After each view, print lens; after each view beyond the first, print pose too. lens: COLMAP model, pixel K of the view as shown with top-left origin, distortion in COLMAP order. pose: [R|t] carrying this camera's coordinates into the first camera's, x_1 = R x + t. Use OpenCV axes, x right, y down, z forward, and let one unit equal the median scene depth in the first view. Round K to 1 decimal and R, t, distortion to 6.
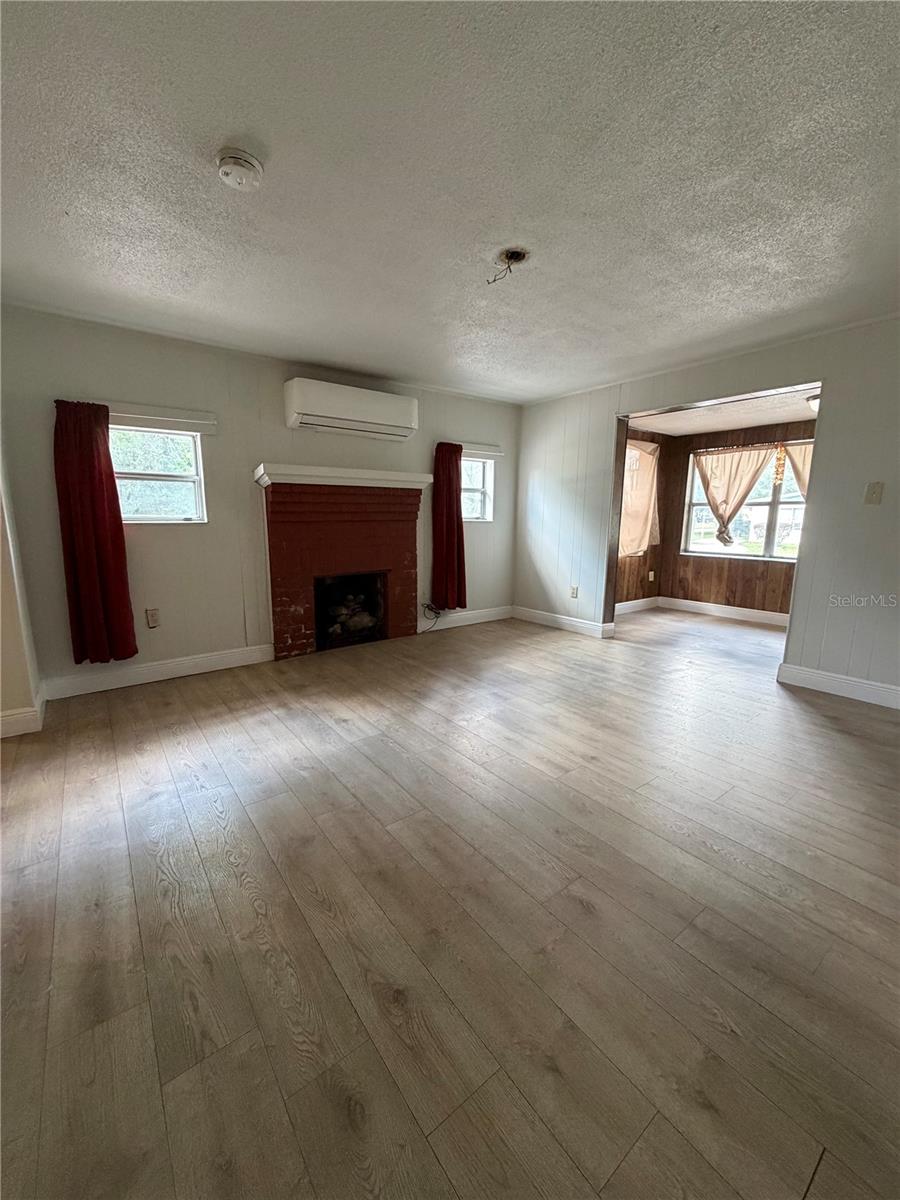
lens RADIAL K [[478.5, 0, 451.6], [0, 478.5, 597.5], [0, 0, 1]] dist [-0.000785, 0.000792]
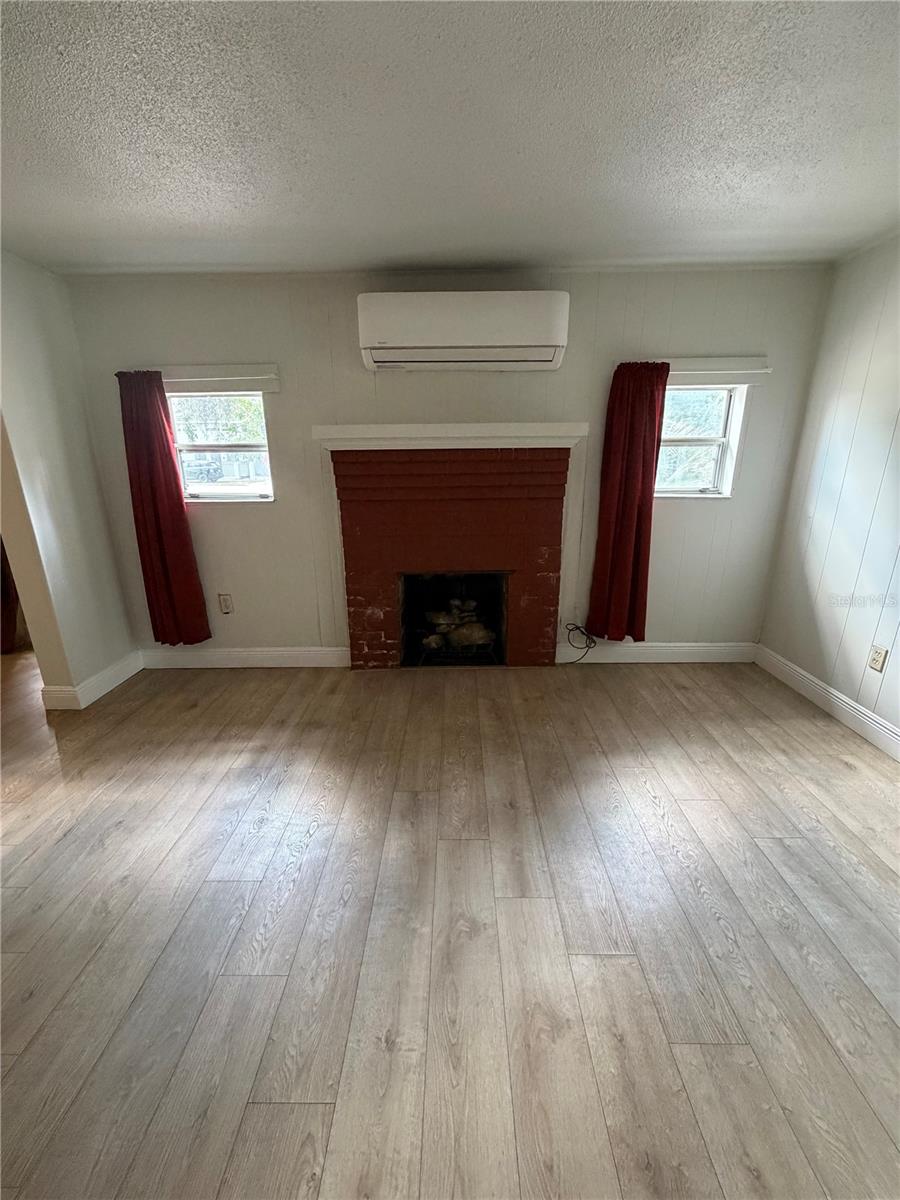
lens RADIAL K [[475.3, 0, 450.0], [0, 475.3, 600.0], [0, 0, 1]] dist [-0.000524, 0.000014]
pose [[0.787852, 0.167812, -0.592561, 0.236222], [-0.091069, 0.983328, 0.157394, -0.130166], [0.609094, -0.070039, 0.789999, 0.457660]]
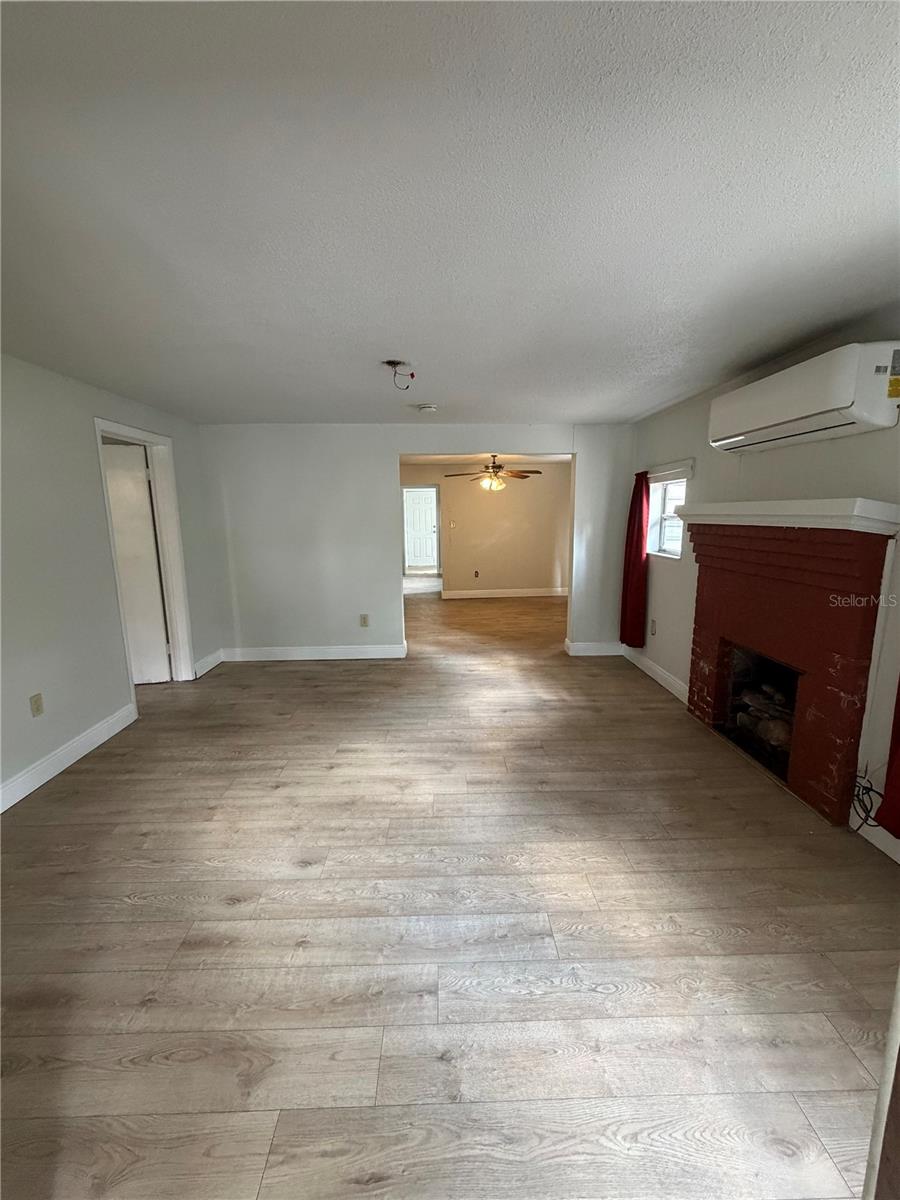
lens RADIAL K [[478.5, 0, 451.6], [0, 478.5, 597.5], [0, 0, 1]] dist [-0.000785, 0.000792]
pose [[-0.589740, 0.143124, -0.794810, 0.612577], [-0.129091, 0.954810, 0.267719, -0.266332], [0.797209, 0.260487, -0.544614, 1.074903]]
